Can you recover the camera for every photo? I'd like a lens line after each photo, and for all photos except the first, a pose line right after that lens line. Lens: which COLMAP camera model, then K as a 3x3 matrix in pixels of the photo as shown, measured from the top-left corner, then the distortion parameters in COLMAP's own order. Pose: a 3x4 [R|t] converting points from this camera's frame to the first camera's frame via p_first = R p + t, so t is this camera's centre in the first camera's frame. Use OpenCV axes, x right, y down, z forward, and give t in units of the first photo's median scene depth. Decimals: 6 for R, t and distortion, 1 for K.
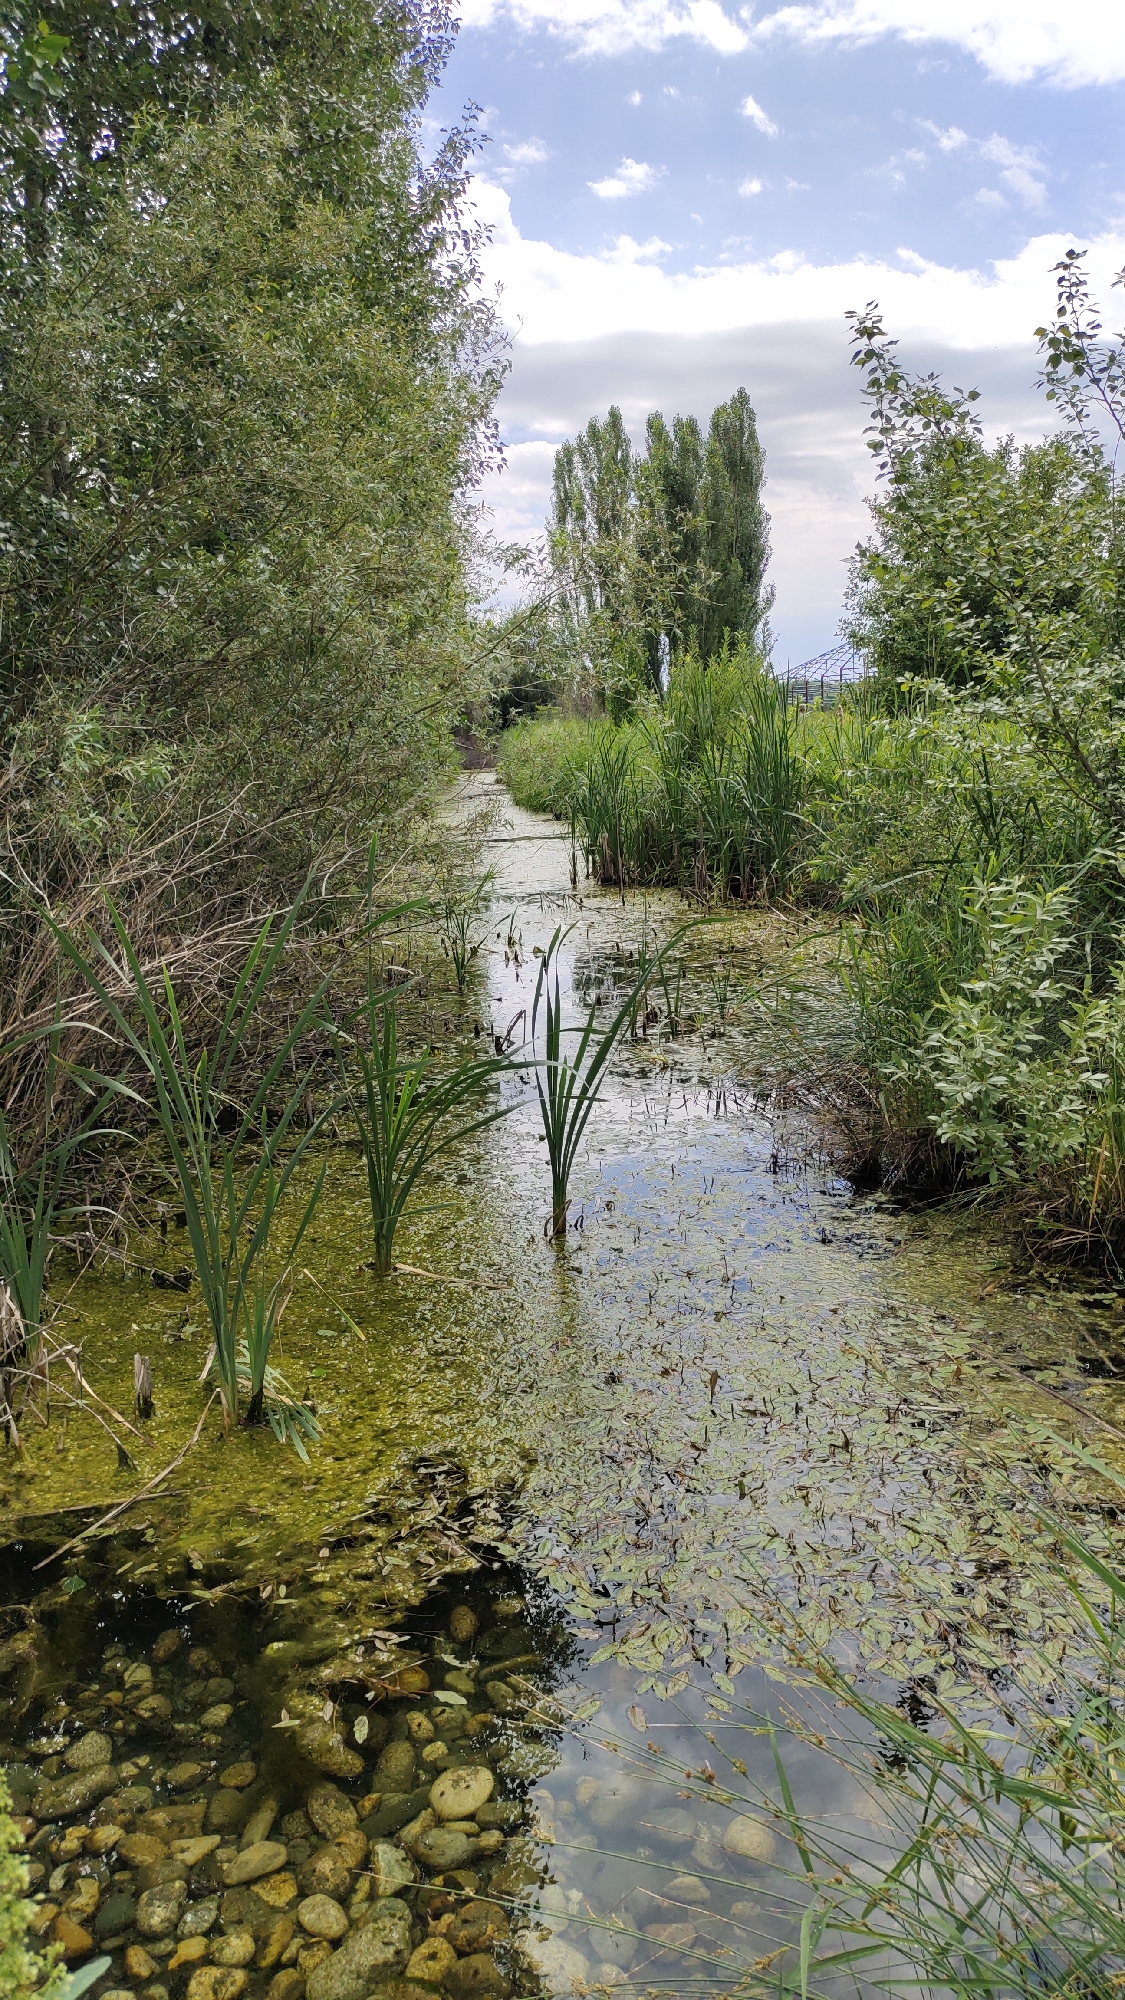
lens RADIAL K [[1563.6, 0, 528.2], [0, 1563.6, 952.1], [0, 0, 1]] dist [0.082951, -0.091210]
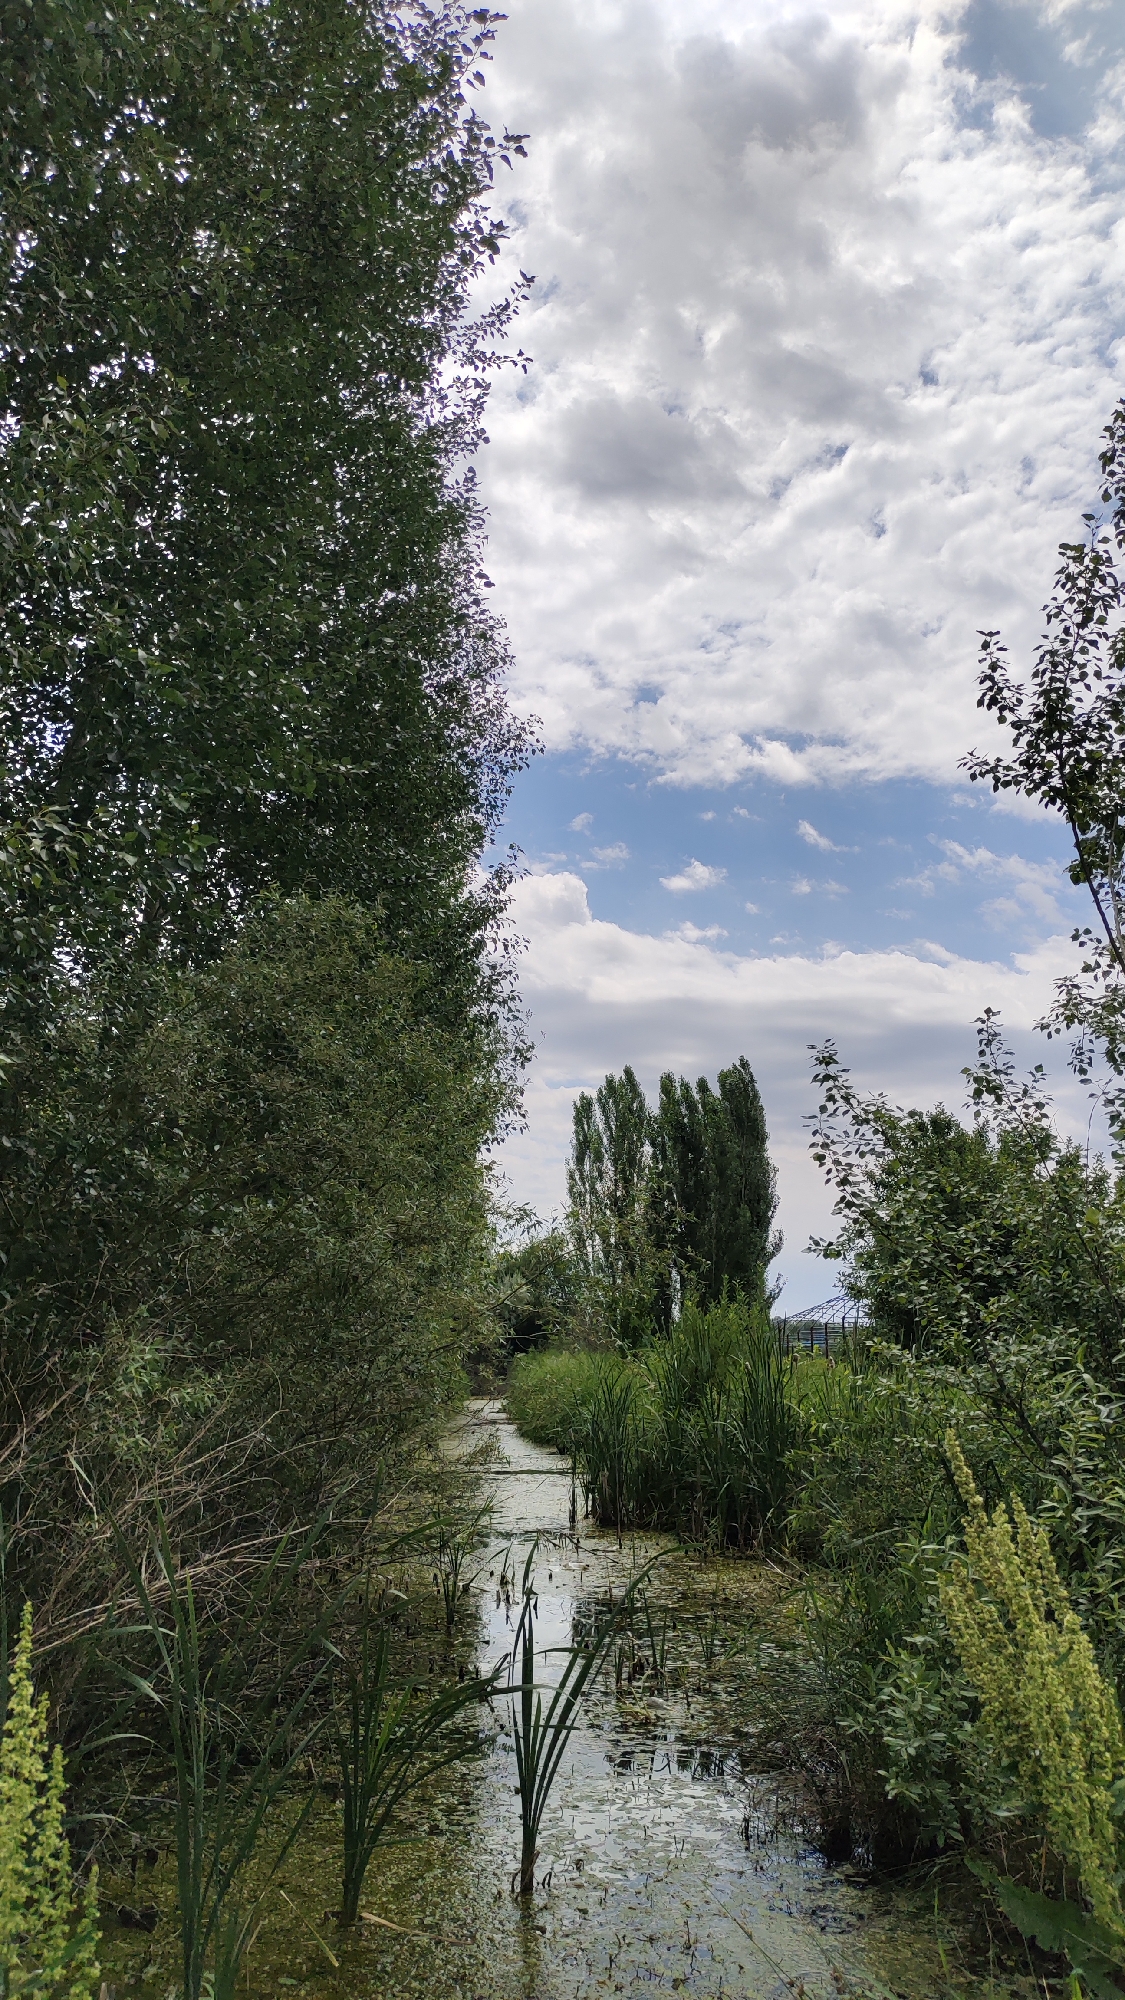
lens RADIAL K [[1515.7, 0, 581.5], [0, 1515.7, 1001.4], [0, 0, 1]] dist [0.065346, -0.069606]
pose [[0.998170, 0.058588, 0.014966, 0.008524], [-0.049119, 0.929936, -0.364427, 0.008370], [-0.035269, 0.363025, 0.931112, -0.151127]]
